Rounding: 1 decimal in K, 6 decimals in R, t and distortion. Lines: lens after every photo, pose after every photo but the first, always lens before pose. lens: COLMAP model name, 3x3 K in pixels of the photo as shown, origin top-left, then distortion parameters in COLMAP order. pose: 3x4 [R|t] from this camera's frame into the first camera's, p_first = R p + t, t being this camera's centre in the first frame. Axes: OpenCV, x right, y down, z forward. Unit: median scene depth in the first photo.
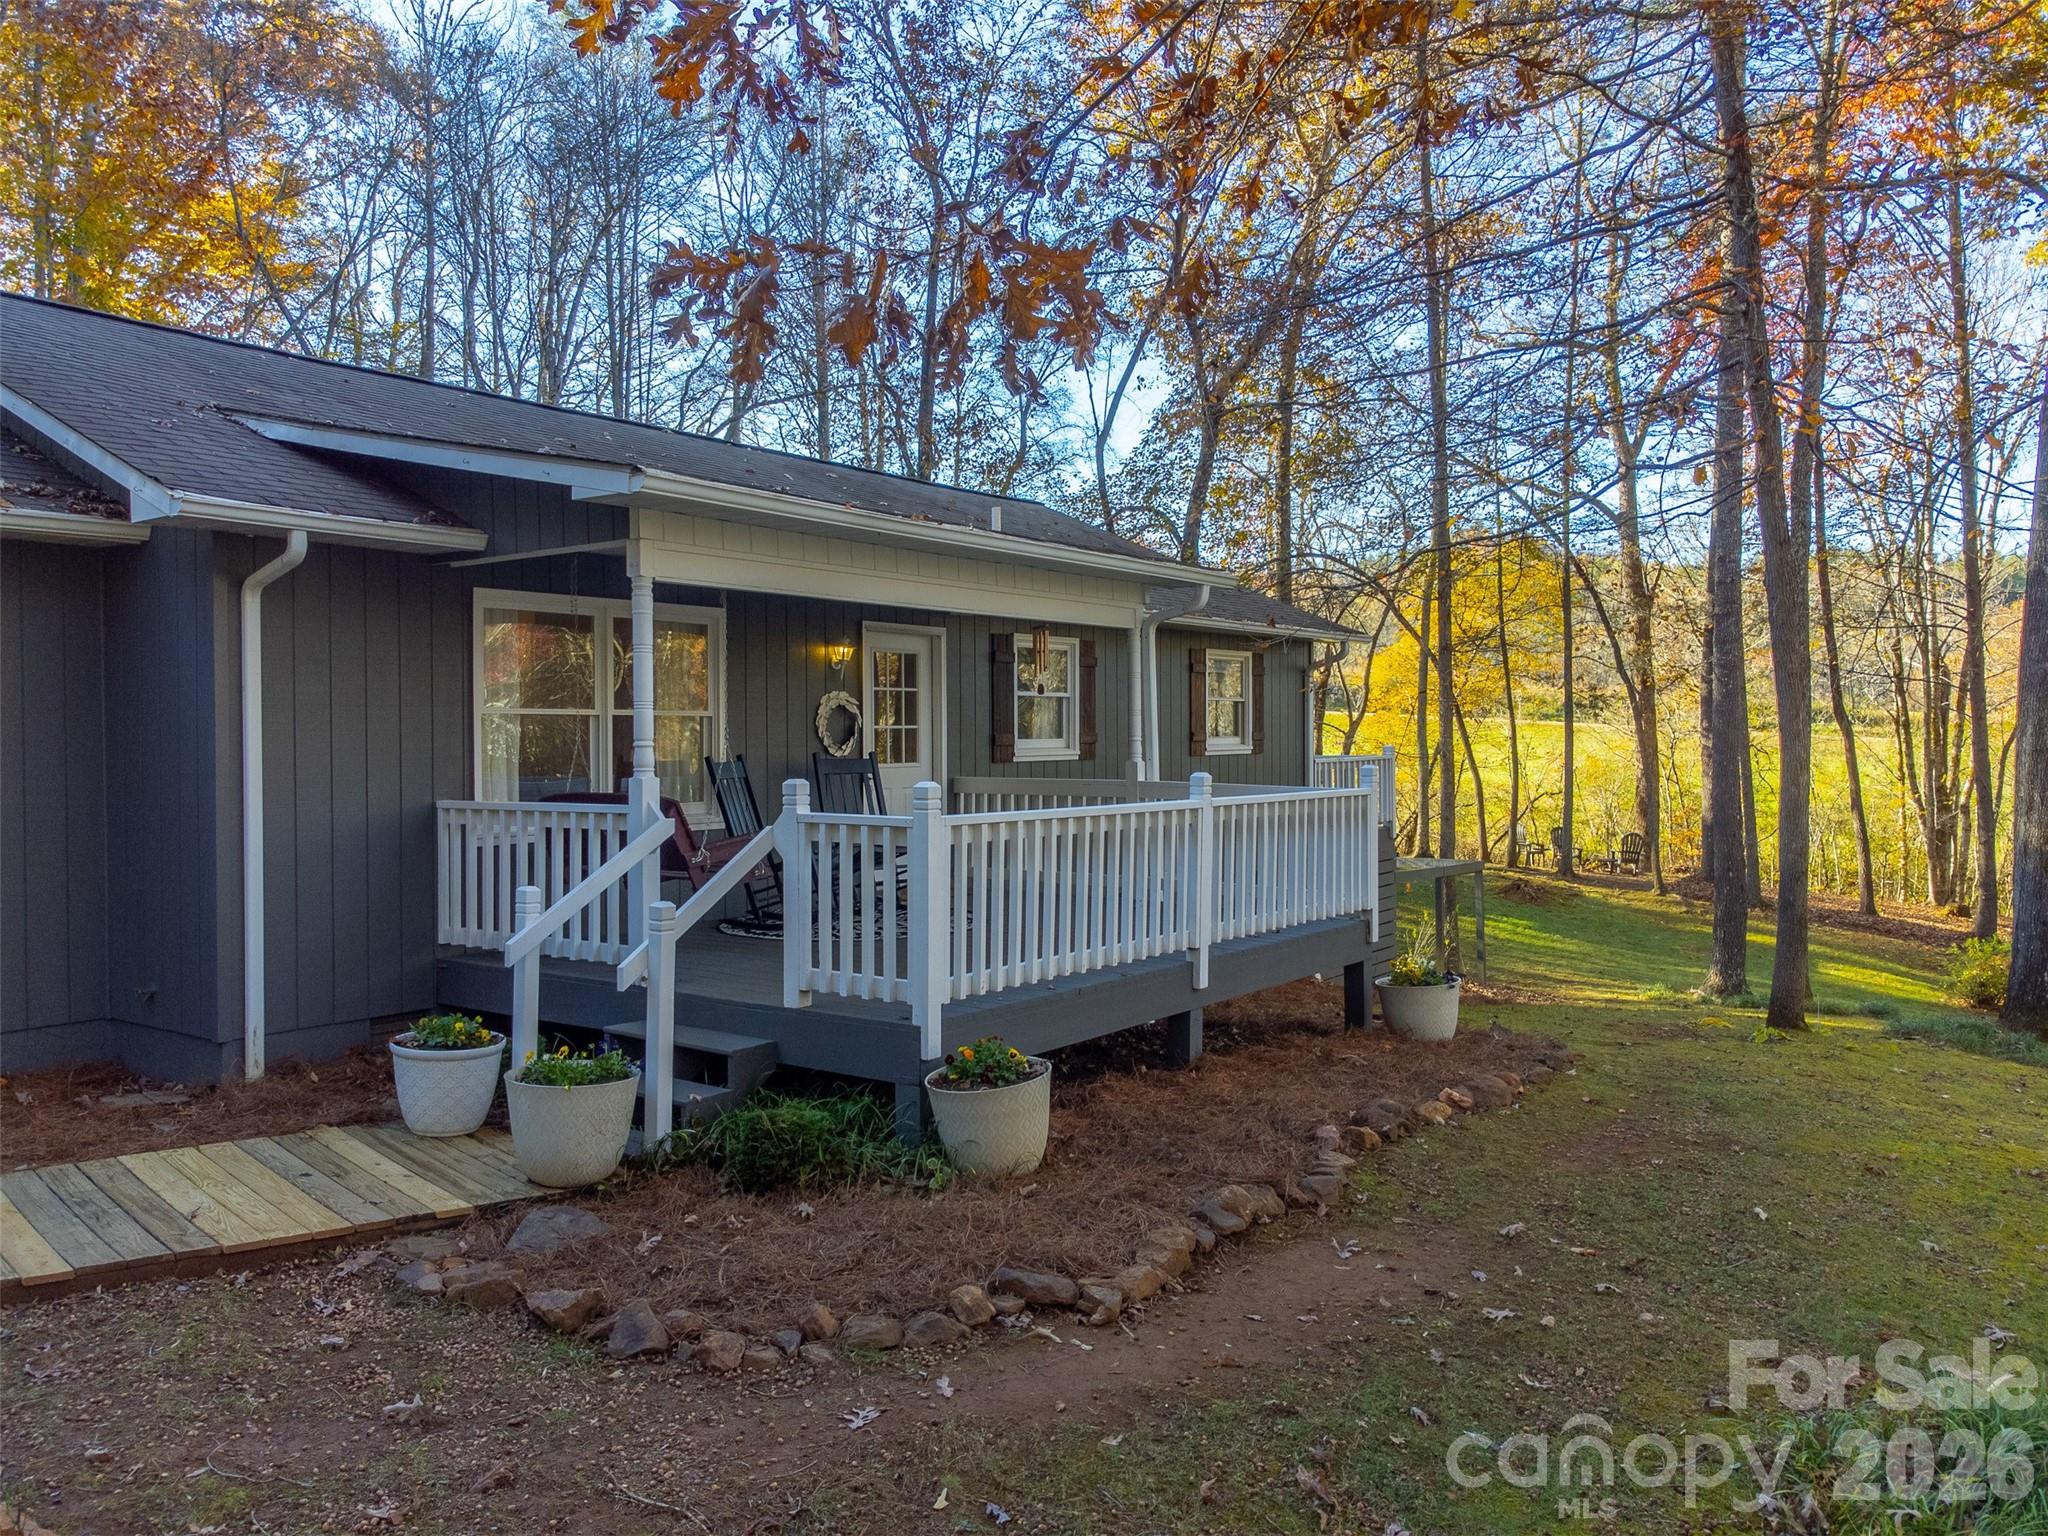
lens RADIAL K [[1544.7, 0, 1009.6], [0, 1544.7, 755.7], [0, 0, 1]] dist [0.045874, -0.004235]
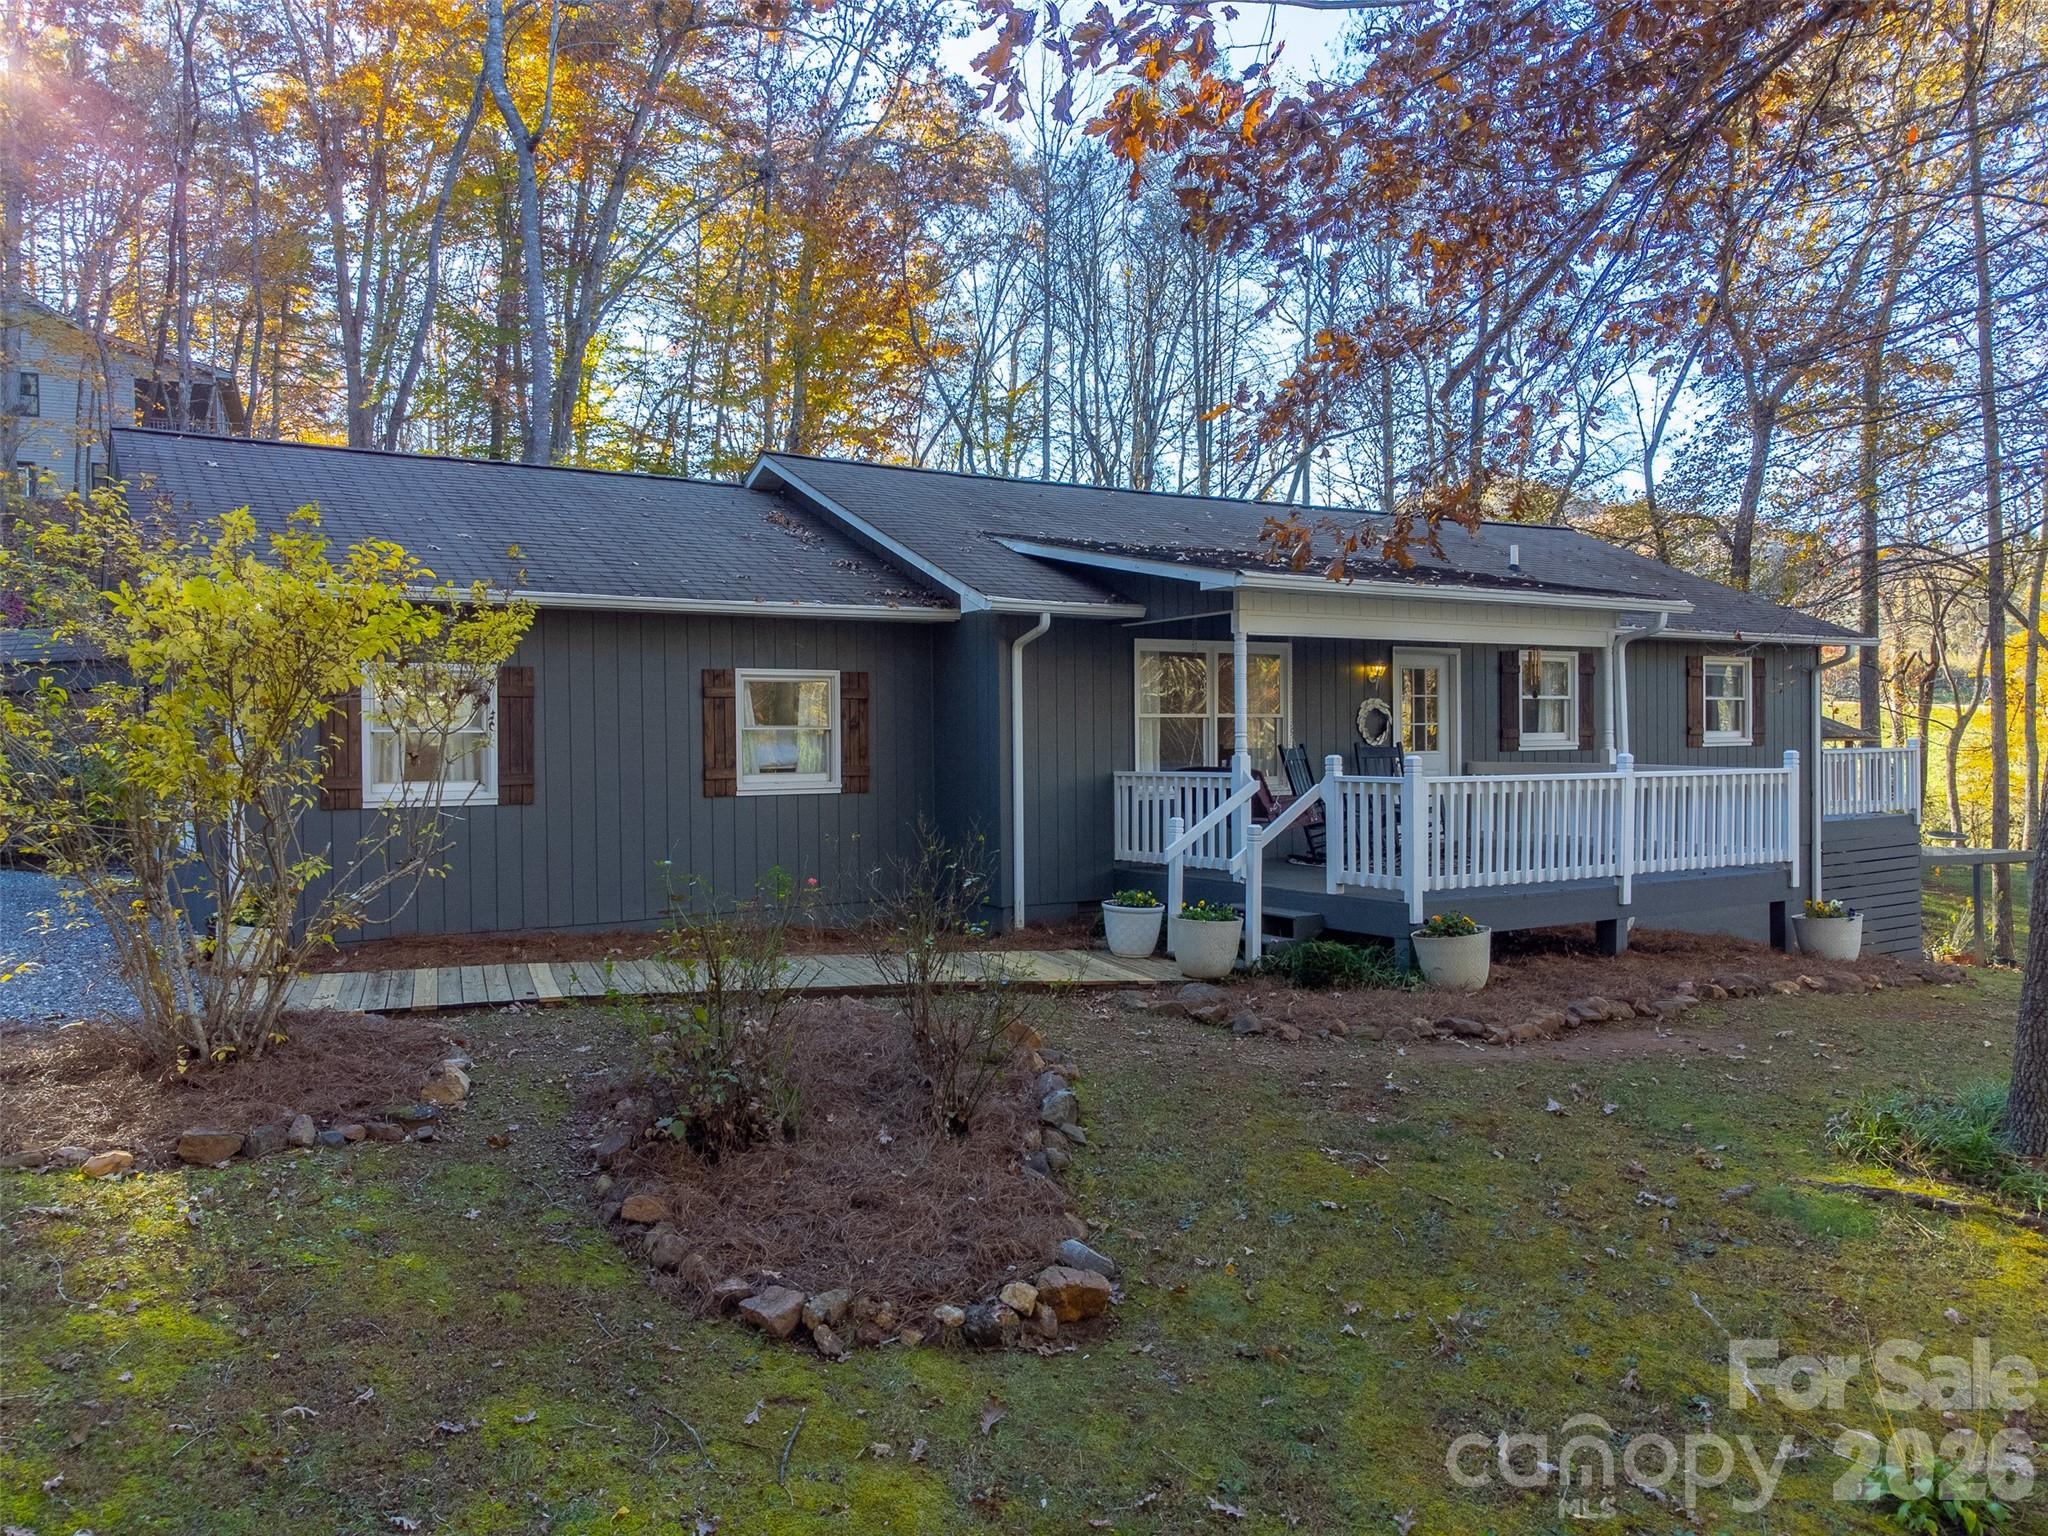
lens RADIAL K [[1544.7, 0, 1009.6], [0, 1544.7, 755.7], [0, 0, 1]] dist [0.045874, -0.004235]
pose [[0.934017, -0.000682, -0.357229, 0.114092], [0.000333, 0.999999, -0.001038, 0.015558], [0.357229, 0.000851, 0.934016, -0.590007]]
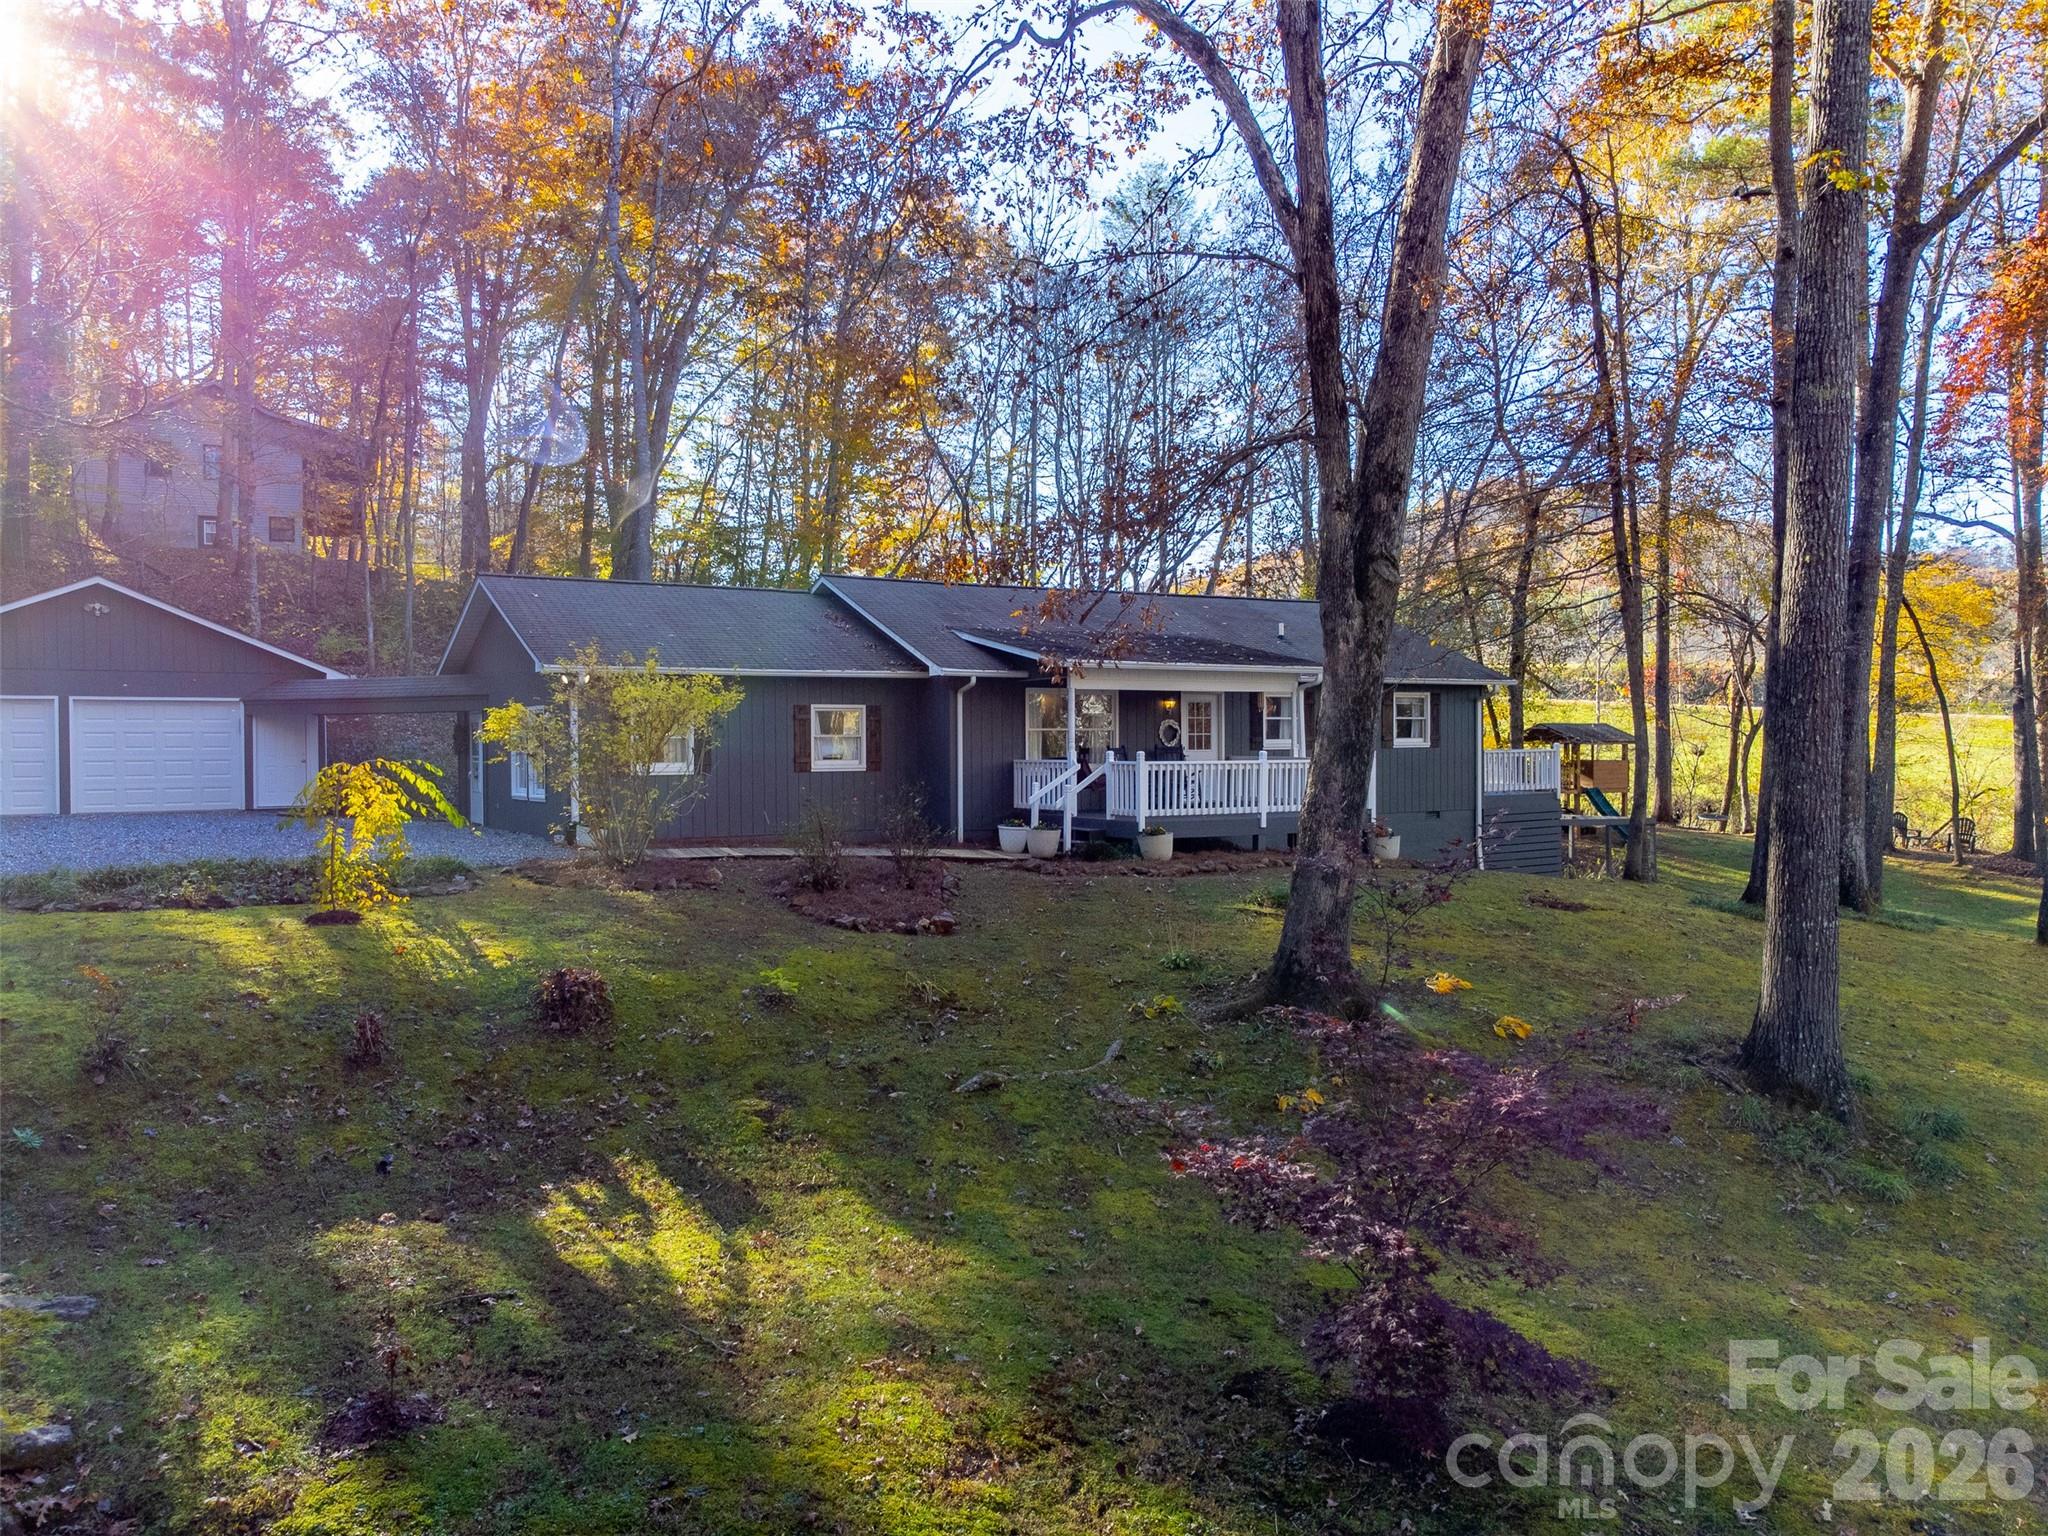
lens RADIAL K [[1528.3, 0, 1026.5], [0, 1528.3, 753.0], [0, 0, 1]] dist [0.028359, -0.005061]
pose [[0.932943, 0.001338, -0.360023, 0.783031], [-0.002948, 0.999988, -0.003924, 0.030194], [0.360013, 0.004722, 0.932935, -1.901755]]
